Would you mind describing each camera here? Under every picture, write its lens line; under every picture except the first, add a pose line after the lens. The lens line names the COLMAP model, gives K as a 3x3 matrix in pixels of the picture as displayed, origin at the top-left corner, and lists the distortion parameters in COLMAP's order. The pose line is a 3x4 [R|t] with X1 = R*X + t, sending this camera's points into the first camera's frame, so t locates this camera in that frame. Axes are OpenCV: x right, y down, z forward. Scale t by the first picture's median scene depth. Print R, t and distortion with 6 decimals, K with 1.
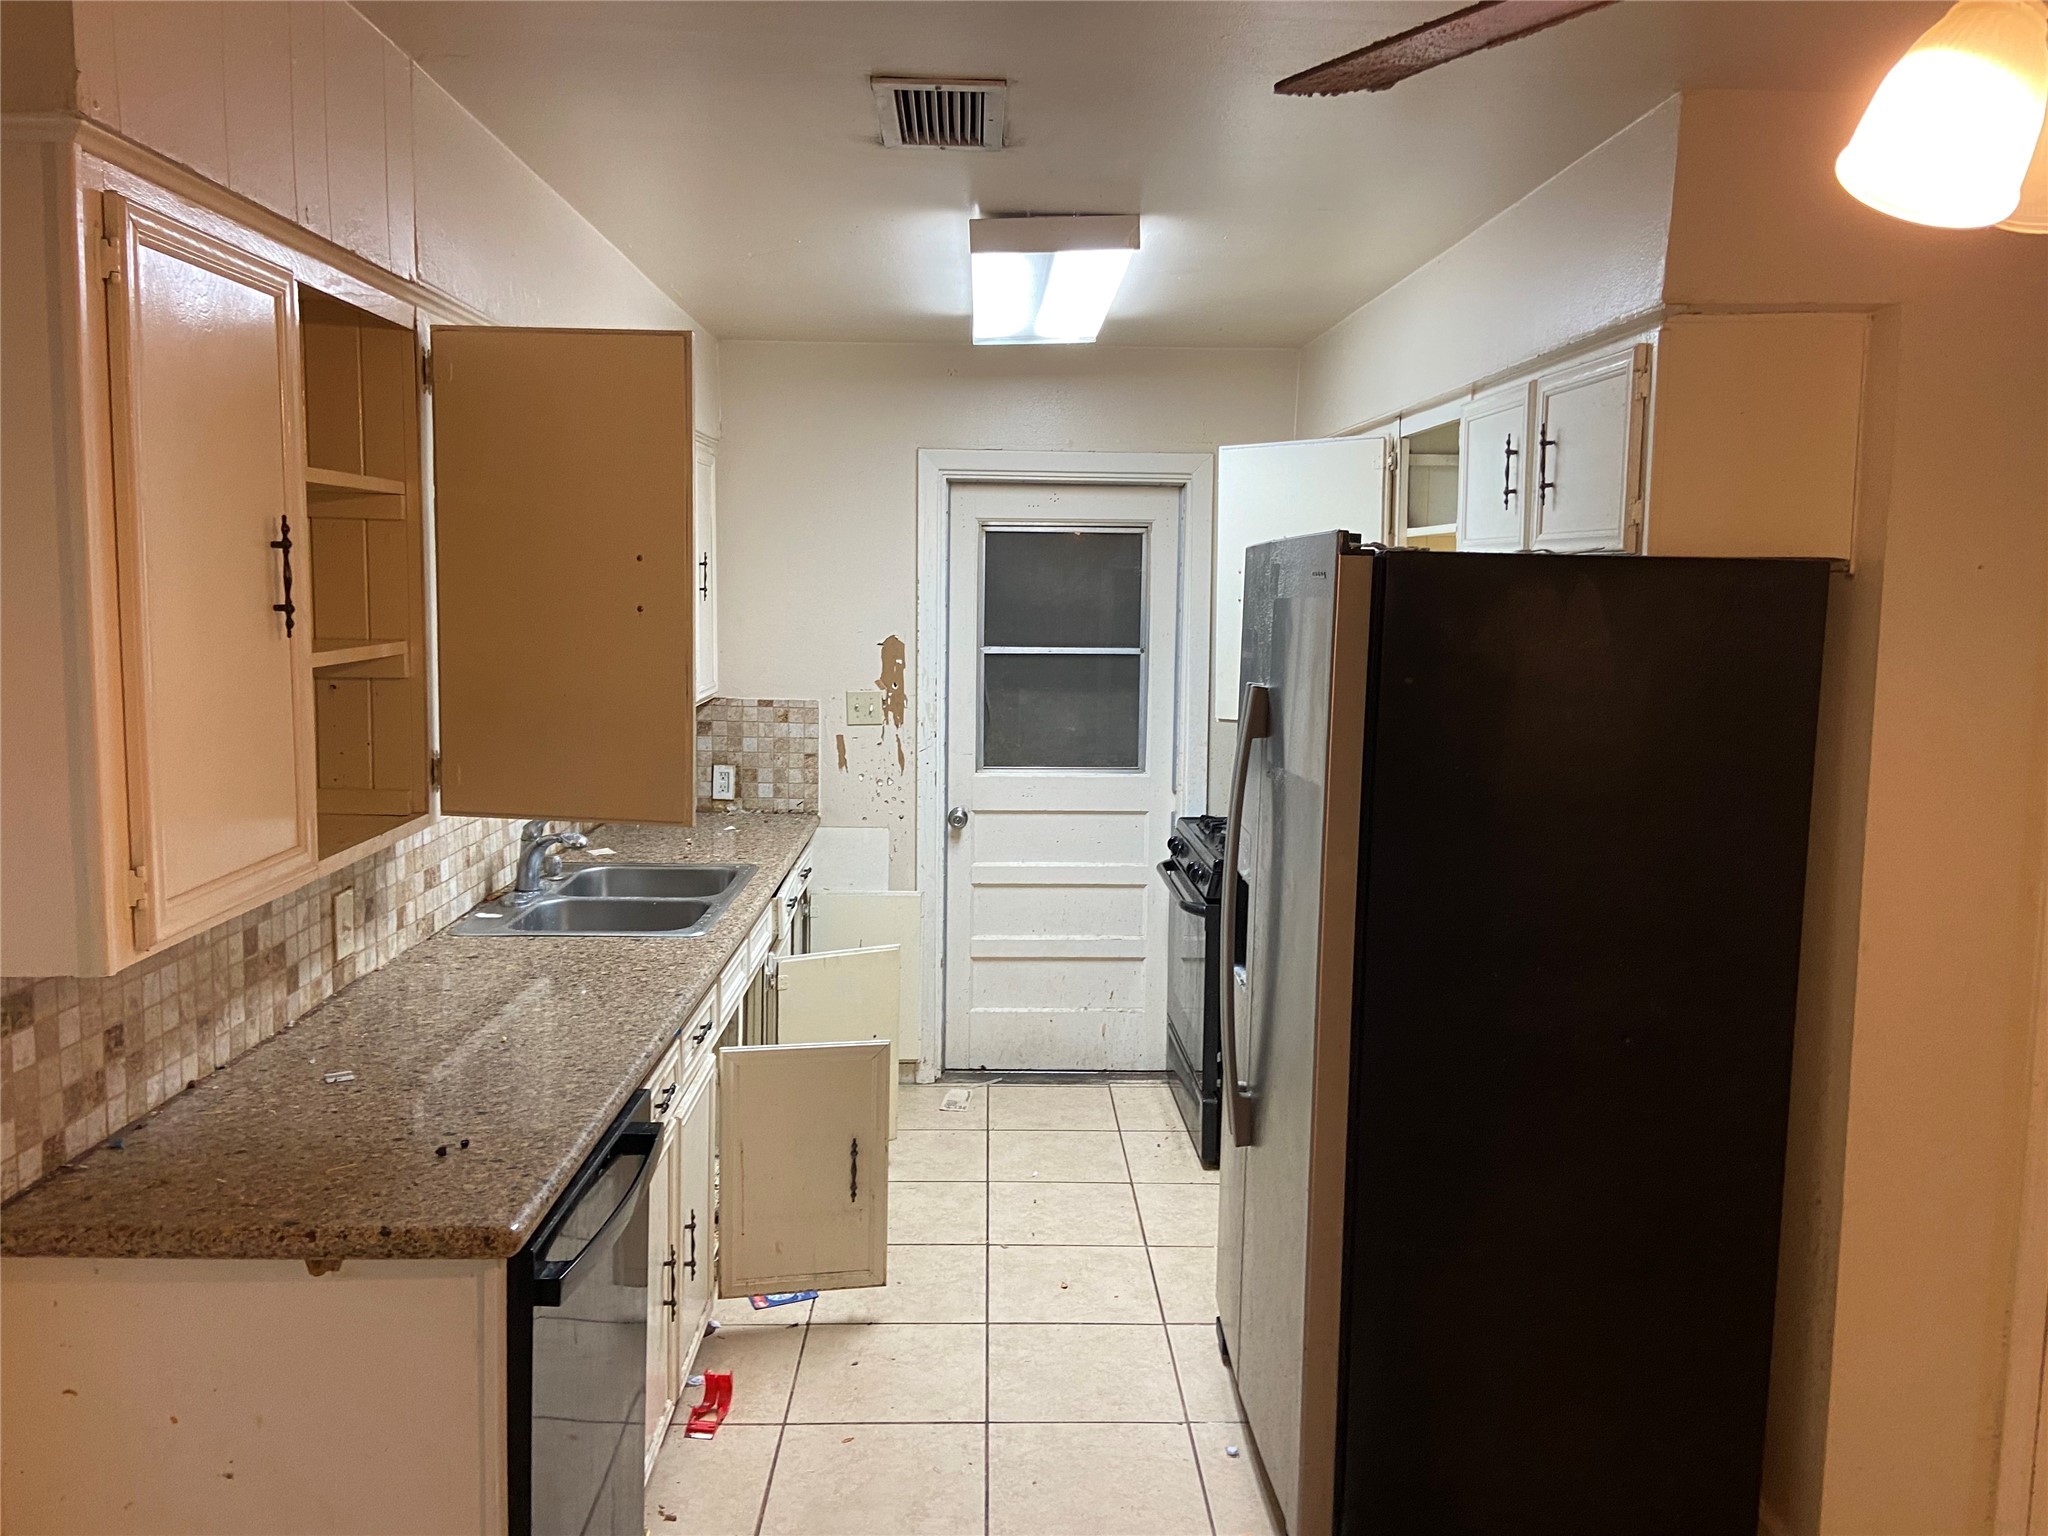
lens RADIAL K [[1528.5, 0, 1021.3], [0, 1528.5, 731.3], [0, 0, 1]] dist [0.133841, -0.171835]
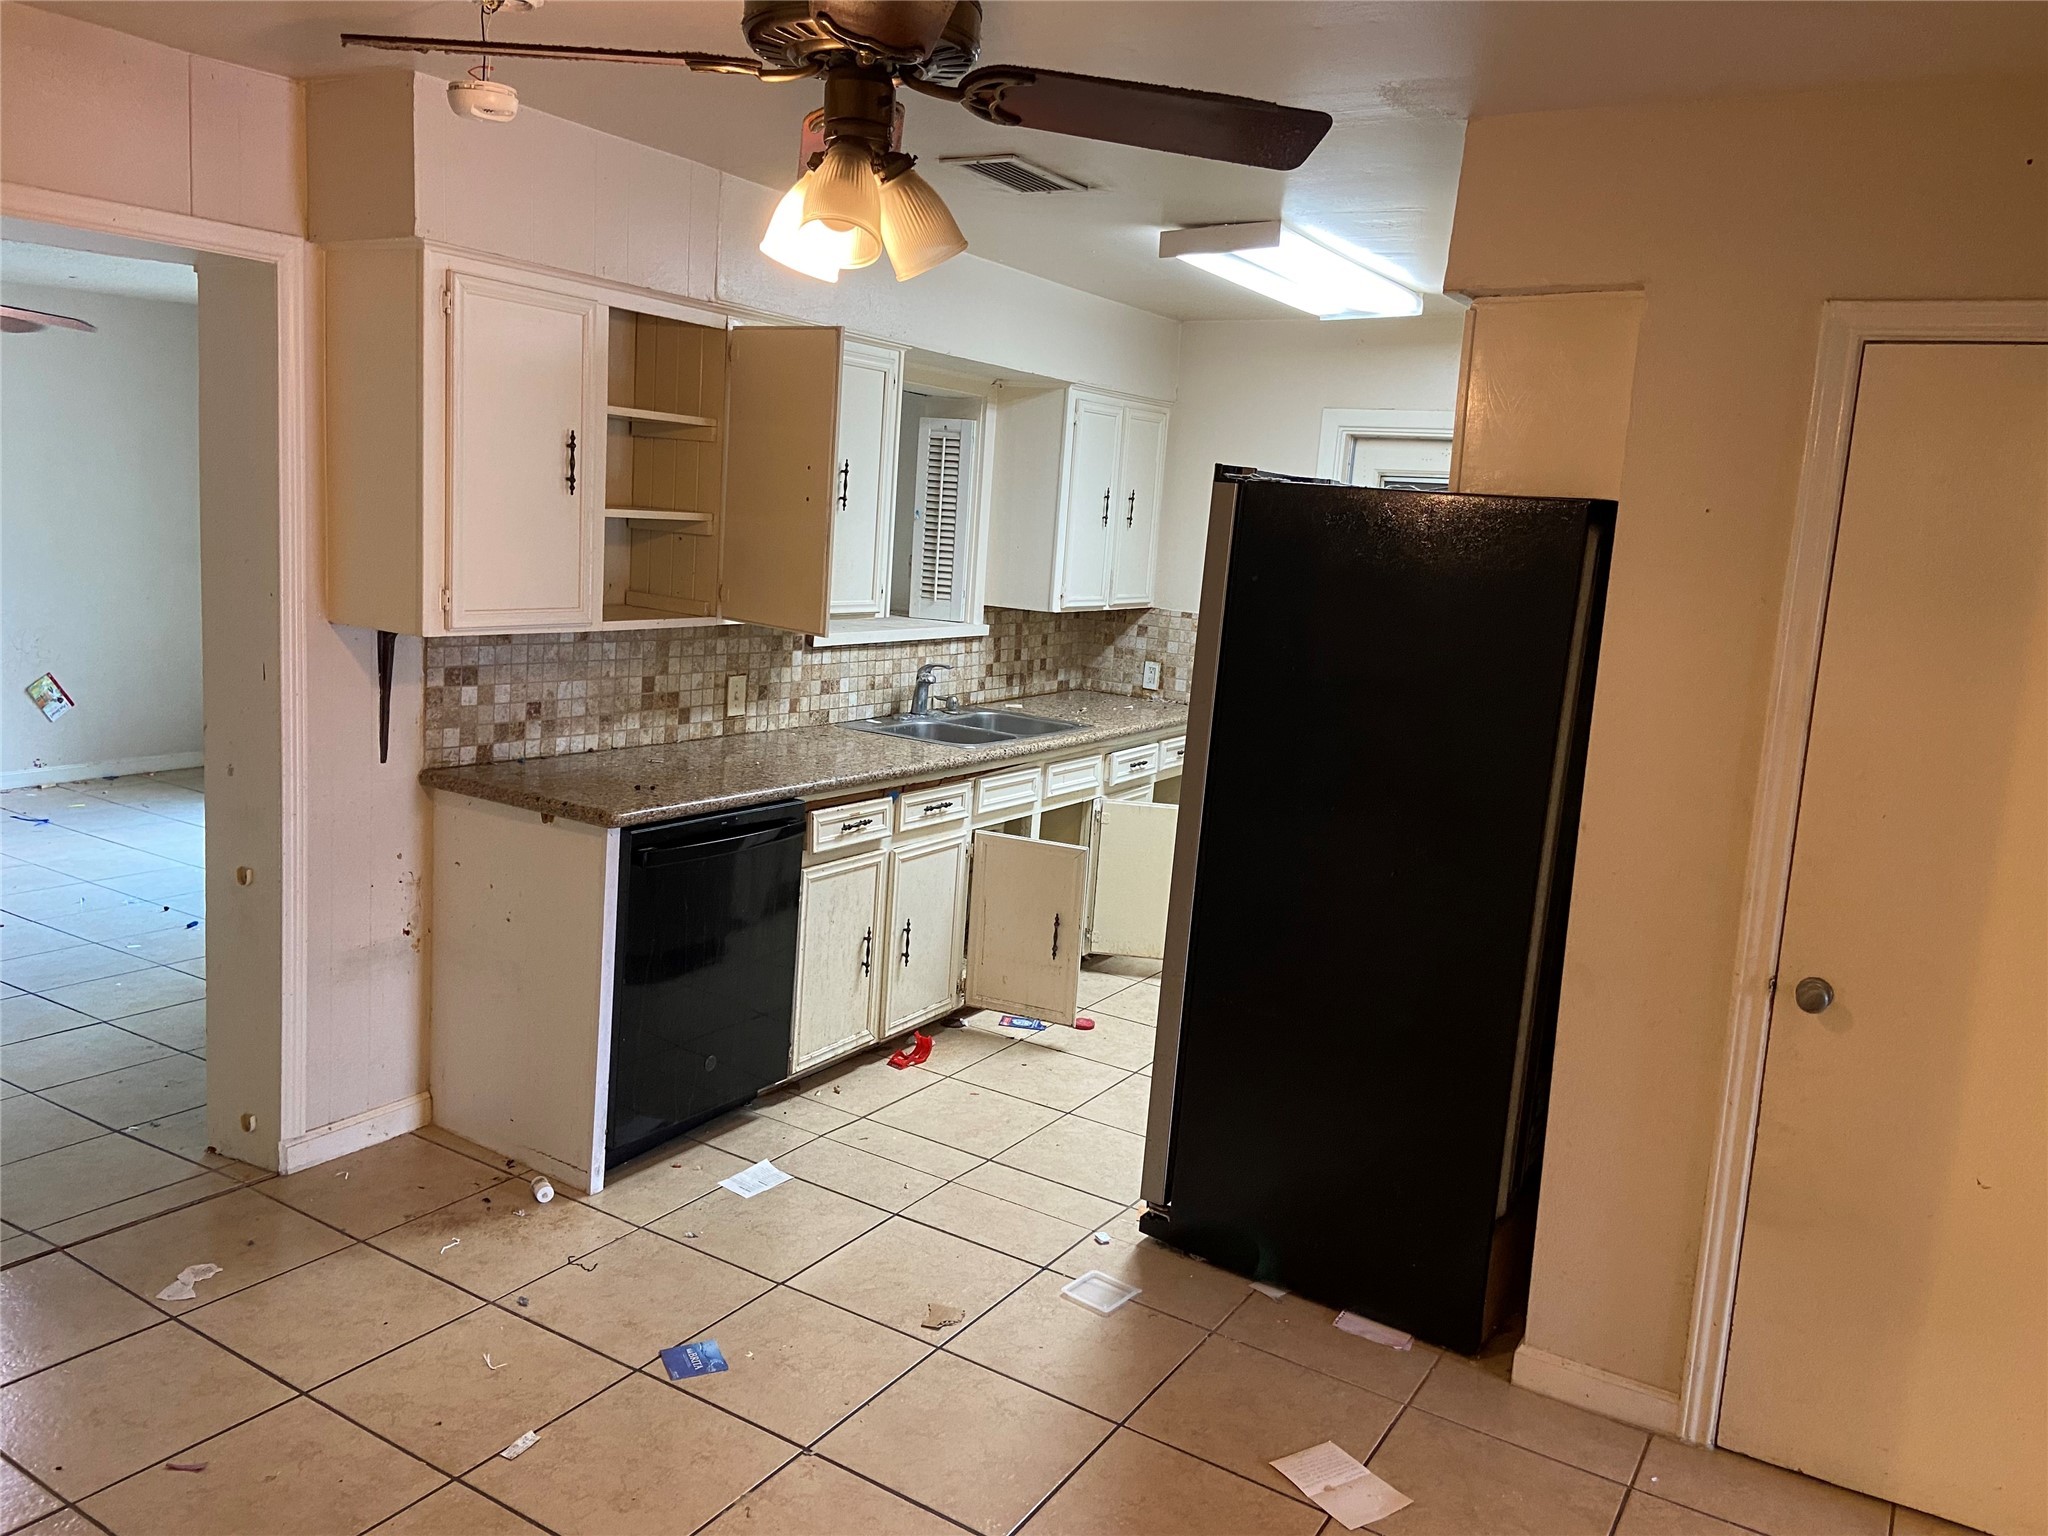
lens RADIAL K [[1528.5, 0, 1021.3], [0, 1528.5, 731.3], [0, 0, 1]] dist [0.133841, -0.171835]
pose [[0.836573, 0.123168, -0.533831, 0.700534], [-0.112525, 0.992256, 0.052598, 0.044115], [0.536176, 0.016068, 0.843954, -0.202673]]
